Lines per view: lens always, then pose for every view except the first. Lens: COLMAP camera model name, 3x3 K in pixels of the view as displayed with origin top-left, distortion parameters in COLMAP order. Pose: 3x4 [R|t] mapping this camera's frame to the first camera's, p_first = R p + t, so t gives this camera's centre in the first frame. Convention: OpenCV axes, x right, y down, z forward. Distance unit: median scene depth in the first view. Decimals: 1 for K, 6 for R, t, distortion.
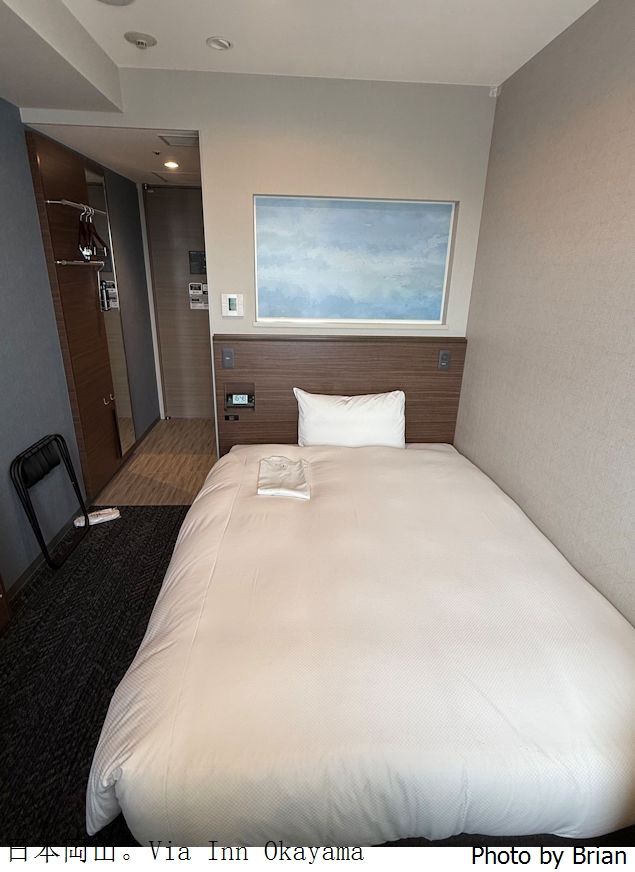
lens RADIAL K [[464.4, 0, 316.0], [0, 464.4, 431.4], [0, 0, 1]] dist [-0.003267, 0.000136]
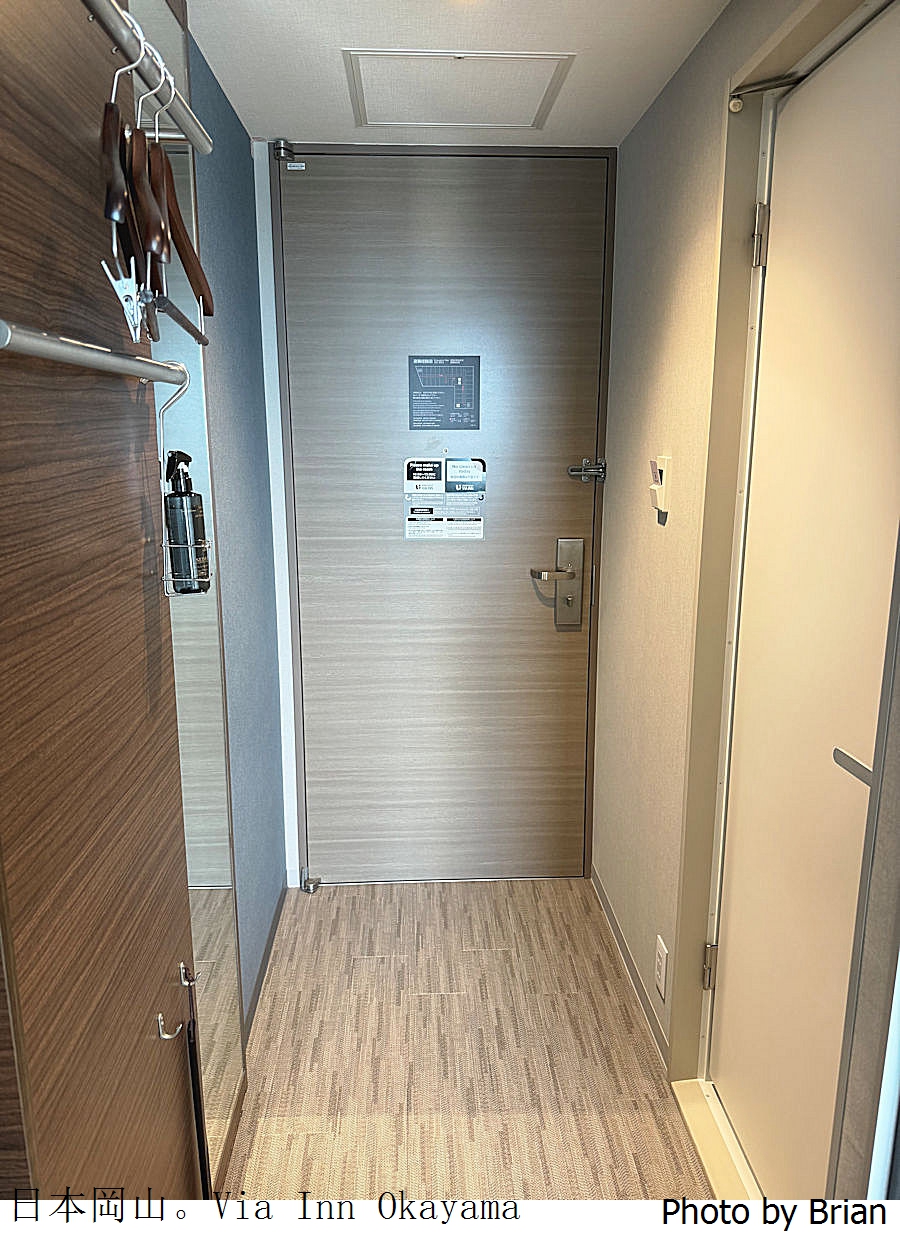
lens RADIAL K [[886.1, 0, 450.0], [0, 886.1, 618.0], [0, 0, 1]] dist [0.000433, 0.000432]
pose [[0.999563, -0.019692, -0.022064, -0.250588], [0.016686, 0.991504, -0.129000, -0.151978], [0.024417, 0.128576, 0.991399, 0.471832]]
